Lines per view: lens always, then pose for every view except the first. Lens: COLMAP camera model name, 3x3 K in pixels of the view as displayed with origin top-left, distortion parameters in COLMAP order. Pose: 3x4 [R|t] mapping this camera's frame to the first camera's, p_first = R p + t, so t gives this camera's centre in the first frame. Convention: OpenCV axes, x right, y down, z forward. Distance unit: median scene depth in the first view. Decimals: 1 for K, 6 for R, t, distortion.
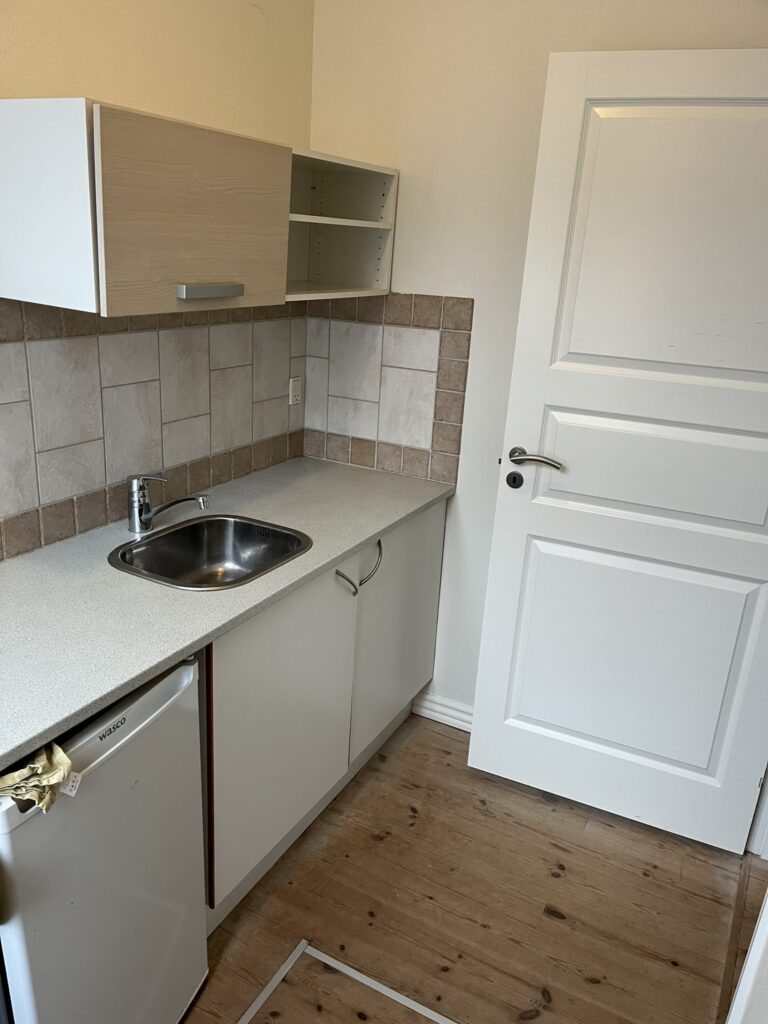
lens RADIAL K [[771.9, 0, 376.4], [0, 771.9, 516.5], [0, 0, 1]] dist [0.071210, -0.098632]
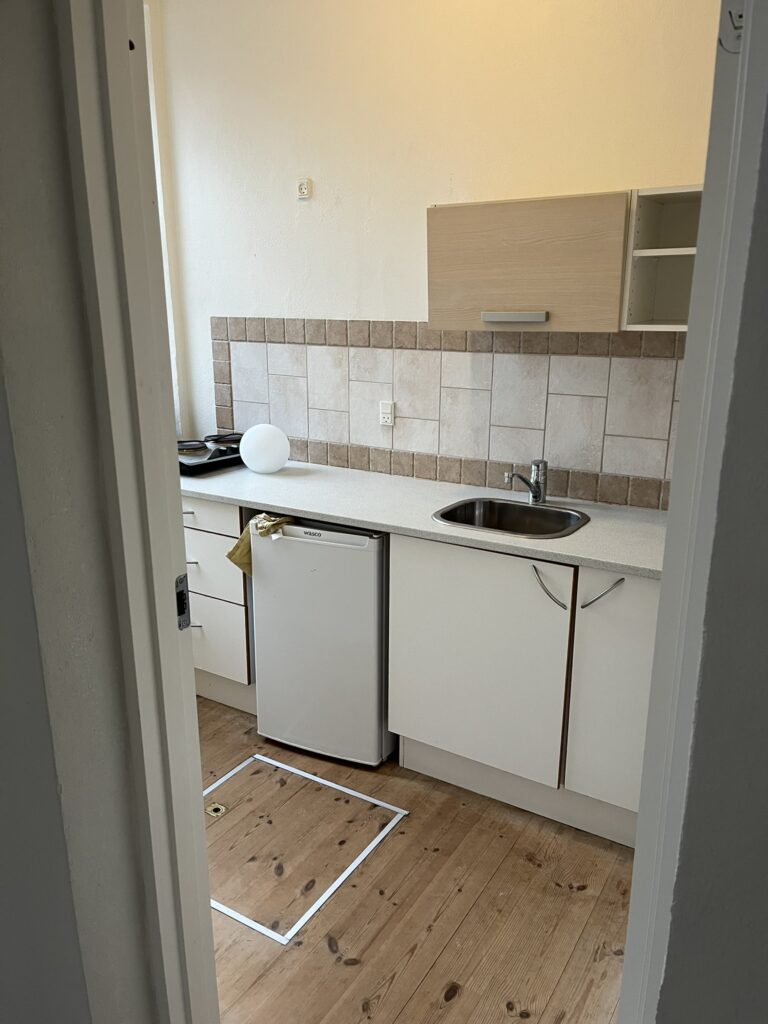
lens RADIAL K [[771.9, 0, 389.0], [0, 771.9, 516.8], [0, 0, 1]] dist [0.071210, -0.098632]
pose [[-0.045043, 0.216742, -0.975189, 0.973949], [-0.331963, 0.917460, 0.219244, -0.160566], [0.942216, 0.333602, 0.030625, 0.714811]]
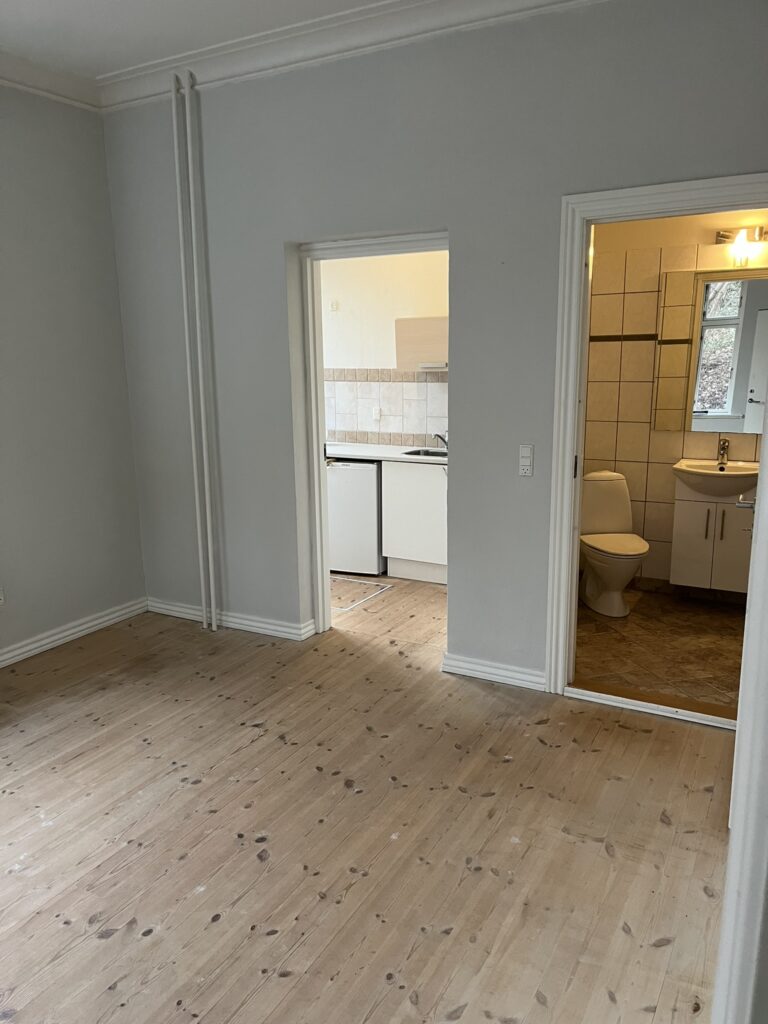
lens RADIAL K [[771.9, 0, 384.5], [0, 771.9, 520.8], [0, 0, 1]] dist [0.071210, -0.098632]
pose [[-0.003847, 0.153605, -0.988125, 2.467338], [-0.317805, 0.936715, 0.146850, -0.079514], [0.948148, 0.314595, 0.045213, 0.714121]]
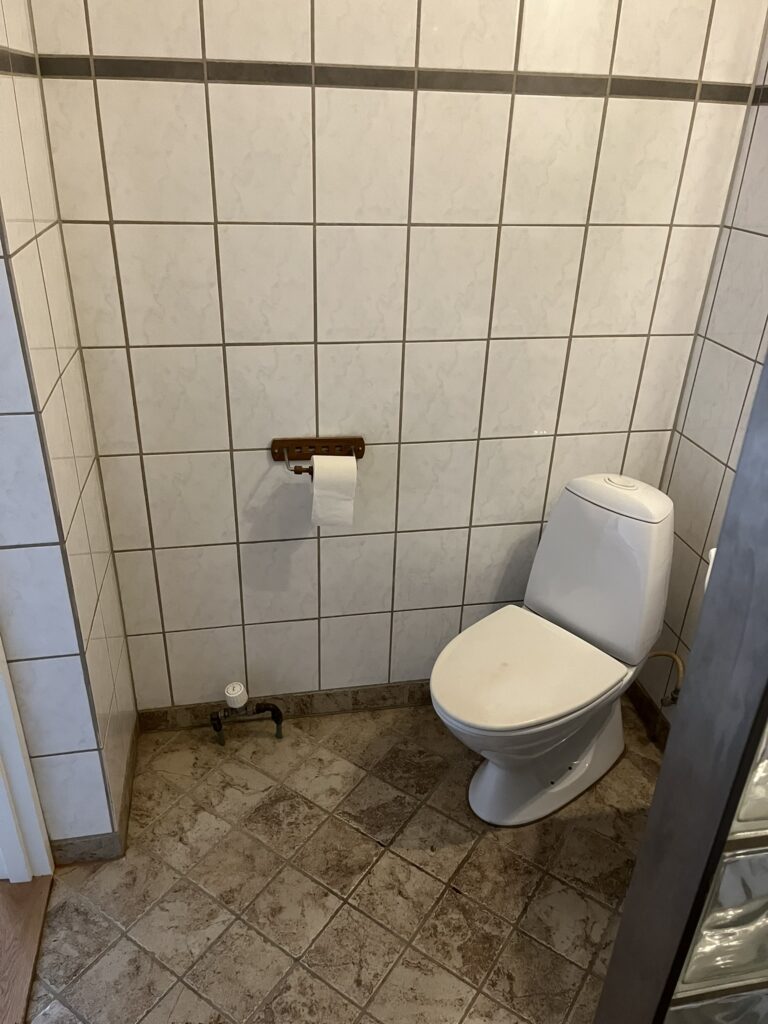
lens RADIAL K [[771.9, 0, 376.5], [0, 771.9, 509.8], [0, 0, 1]] dist [0.071210, -0.098632]
pose [[-0.771497, 0.216478, -0.598272, 0.883997], [-0.279944, 0.728915, 0.624751, -0.534079], [0.571334, 0.649476, -0.501755, 1.700989]]
